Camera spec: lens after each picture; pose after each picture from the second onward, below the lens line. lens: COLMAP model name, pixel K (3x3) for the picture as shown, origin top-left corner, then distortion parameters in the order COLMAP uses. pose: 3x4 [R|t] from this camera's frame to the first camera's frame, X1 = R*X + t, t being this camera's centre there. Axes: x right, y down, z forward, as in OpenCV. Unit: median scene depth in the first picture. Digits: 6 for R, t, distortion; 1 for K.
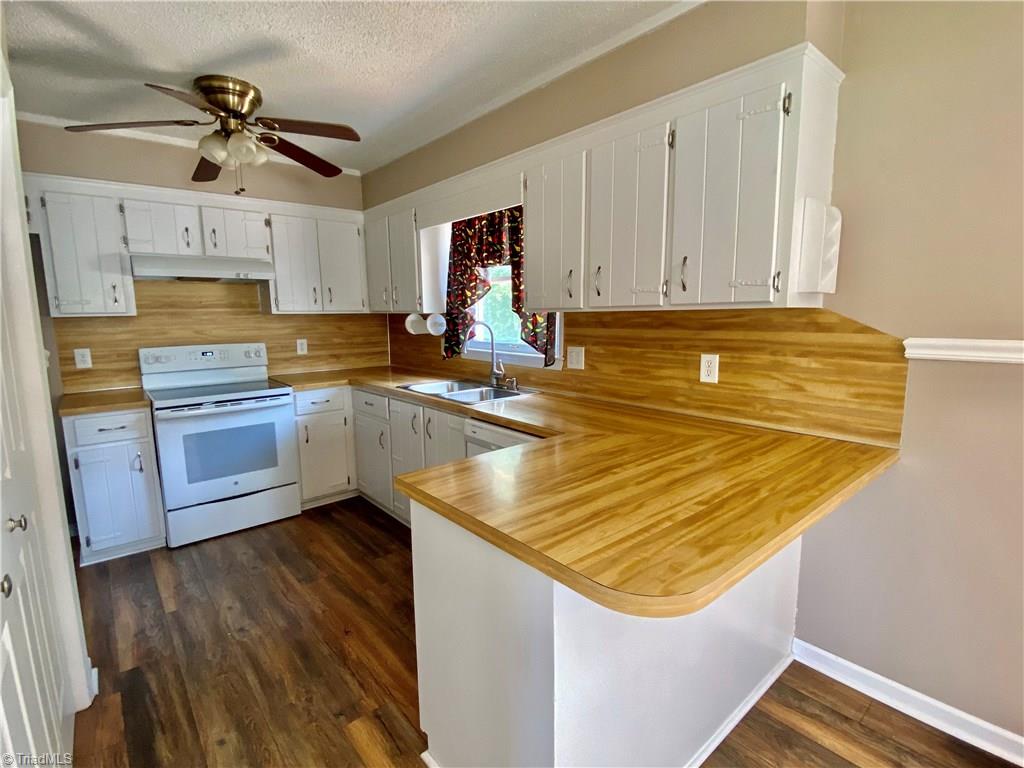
lens RADIAL K [[489.6, 0, 498.0], [0, 489.6, 387.0], [0, 0, 1]] dist [0.024272, -0.021830]
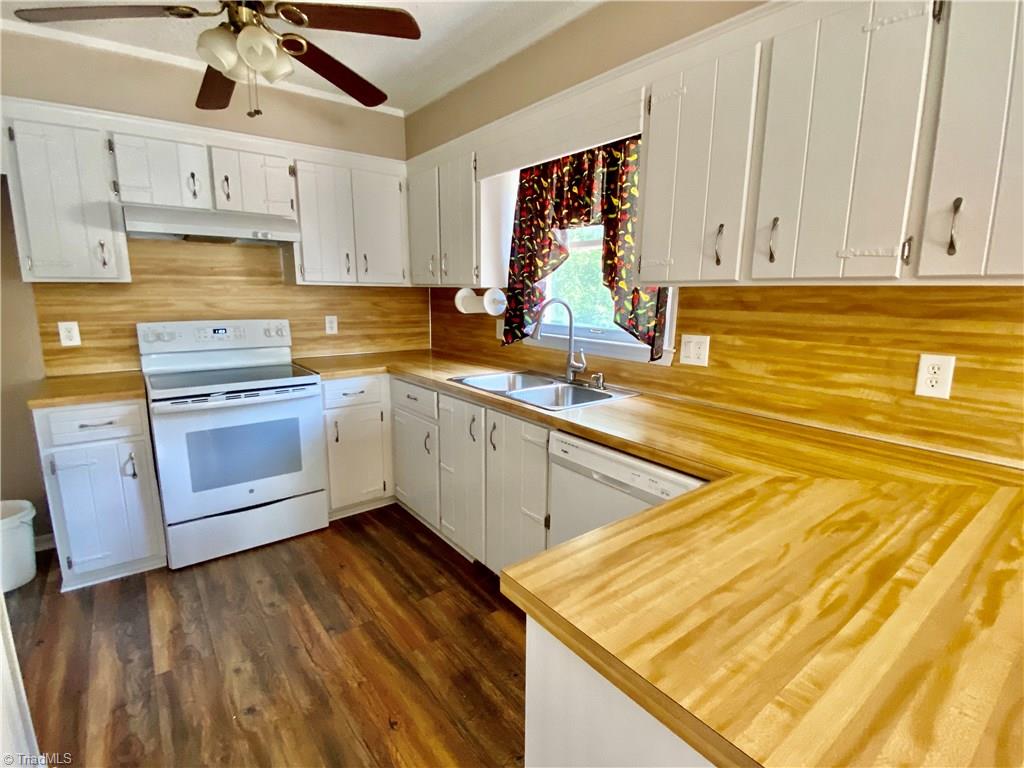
lens RADIAL K [[489.6, 0, 497.3], [0, 489.6, 389.2], [0, 0, 1]] dist [0.024272, -0.021830]
pose [[0.998594, 0.029794, -0.043840, -0.099645], [-0.027742, 0.998524, 0.046700, -0.025519], [0.045167, -0.045418, 0.997946, 0.224736]]
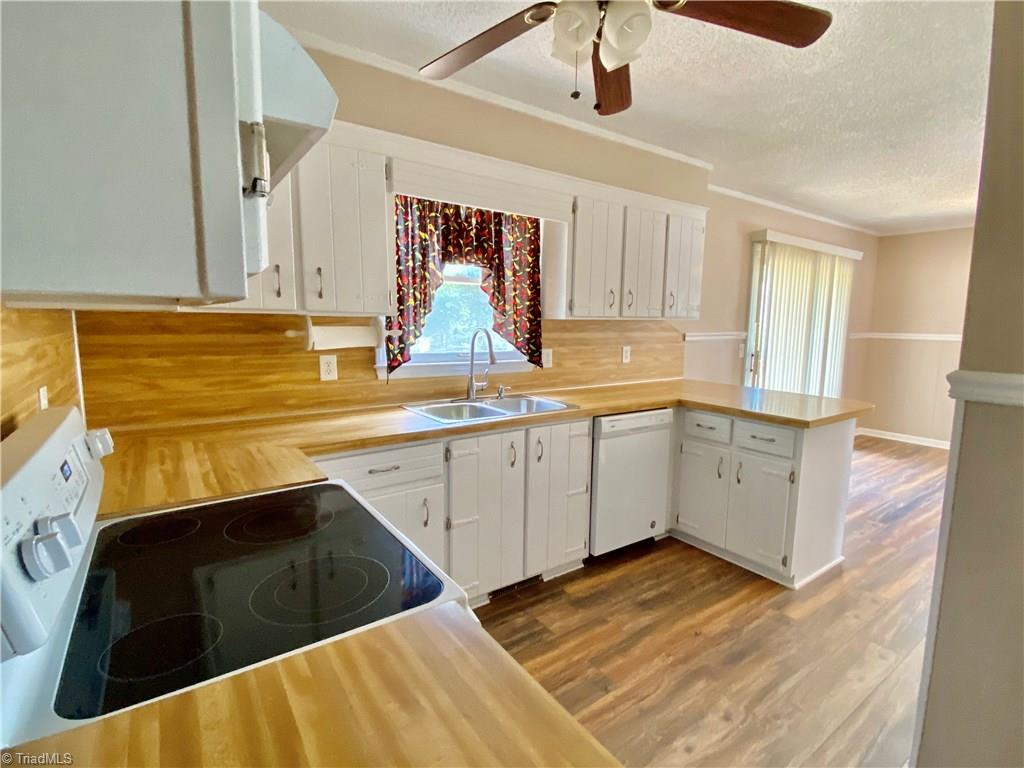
lens RADIAL K [[489.6, 0, 516.1], [0, 489.6, 387.7], [0, 0, 1]] dist [0.024272, -0.021830]
pose [[0.086728, -0.145348, 0.985572, -0.952163], [0.122115, 0.983390, 0.134280, -0.147361], [-0.988719, 0.108707, 0.103037, 0.897812]]
